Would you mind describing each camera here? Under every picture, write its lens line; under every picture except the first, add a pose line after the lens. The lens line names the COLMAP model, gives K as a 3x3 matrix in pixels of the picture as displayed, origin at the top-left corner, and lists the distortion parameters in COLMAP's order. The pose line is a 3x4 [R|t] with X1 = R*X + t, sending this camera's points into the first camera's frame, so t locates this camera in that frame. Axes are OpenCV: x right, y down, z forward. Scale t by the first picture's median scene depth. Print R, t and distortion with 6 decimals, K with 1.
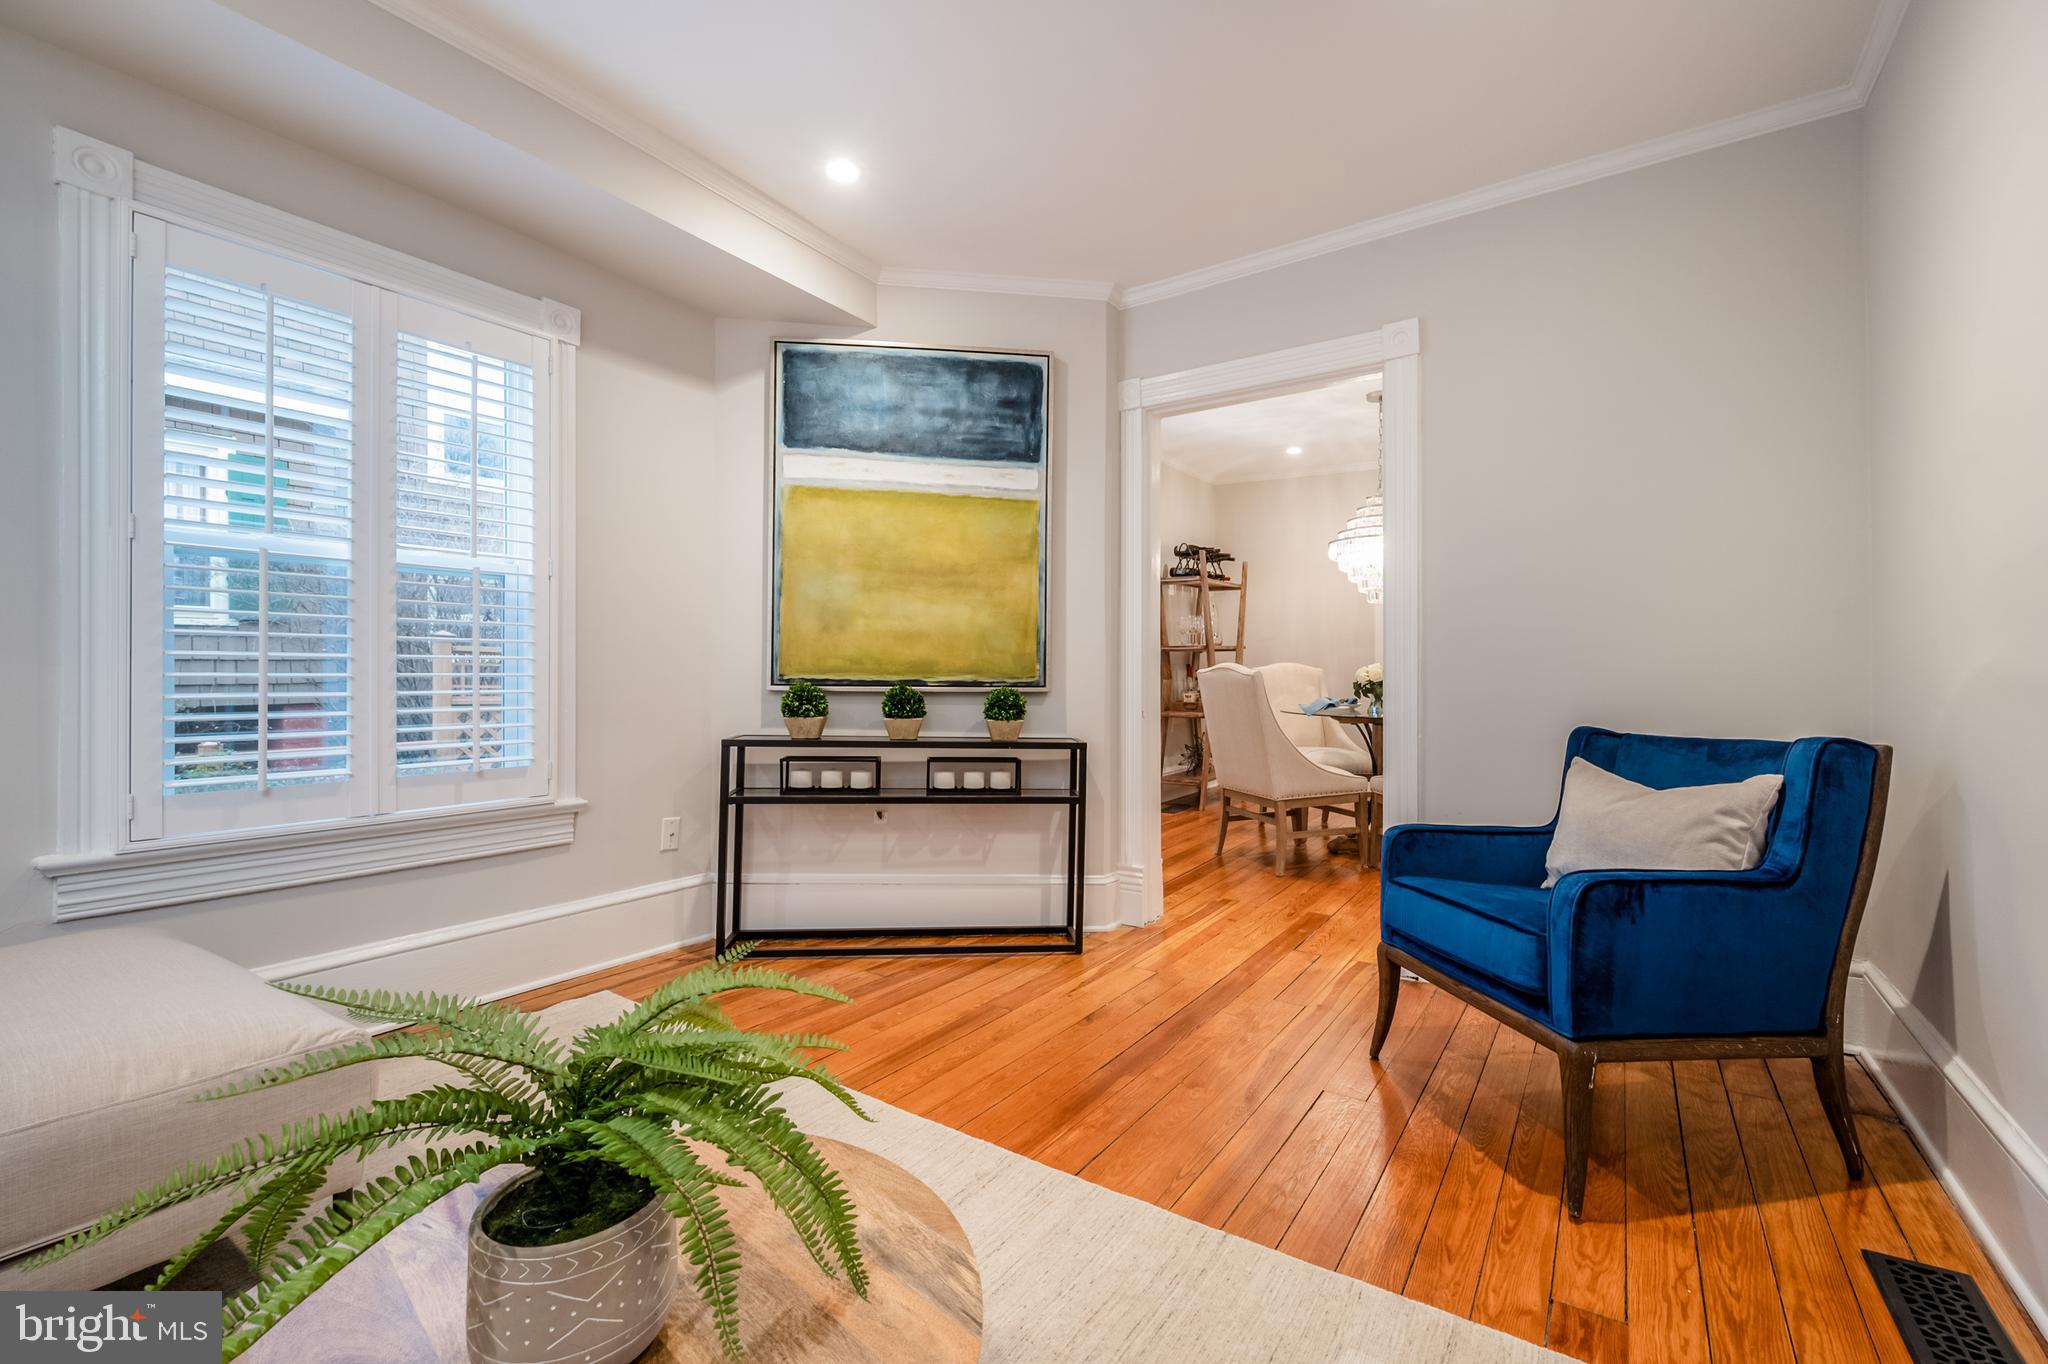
lens RADIAL K [[876.7, 0, 1024.0], [0, 876.7, 682.0], [0, 0, 1]] dist [0.000255, -0.000405]
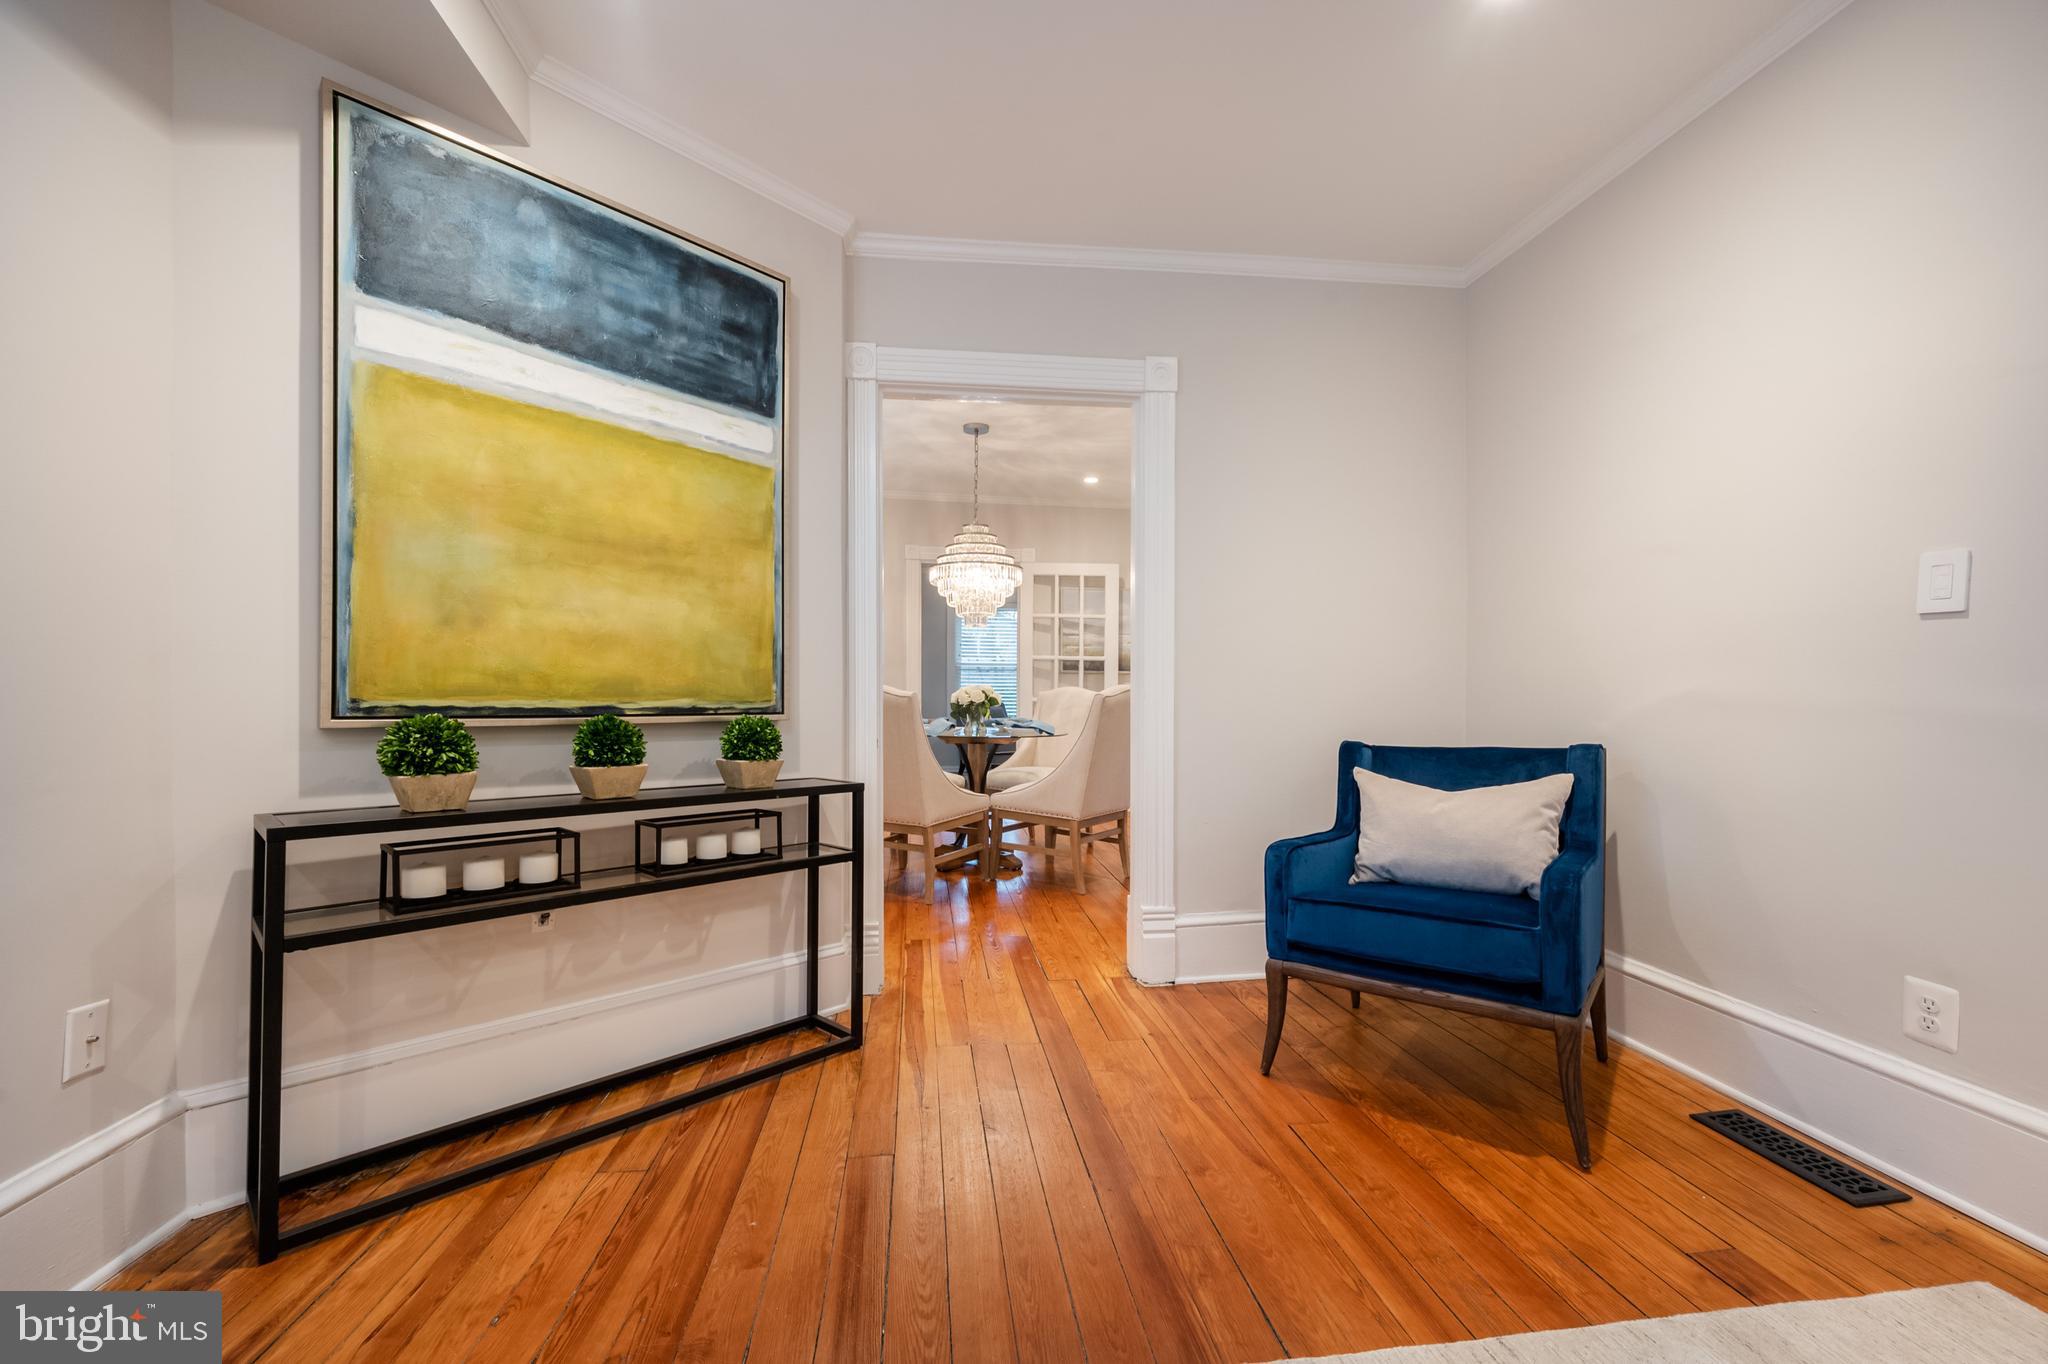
lens RADIAL K [[831.6, 0, 1022.4], [0, 831.6, 709.2], [0, 0, 1]] dist [-0.001808, -0.000027]
pose [[0.749261, -0.013804, 0.662131, -0.306035], [0.006238, 0.999886, 0.013786, -0.006986], [-0.662246, -0.006199, 0.749261, 0.320467]]
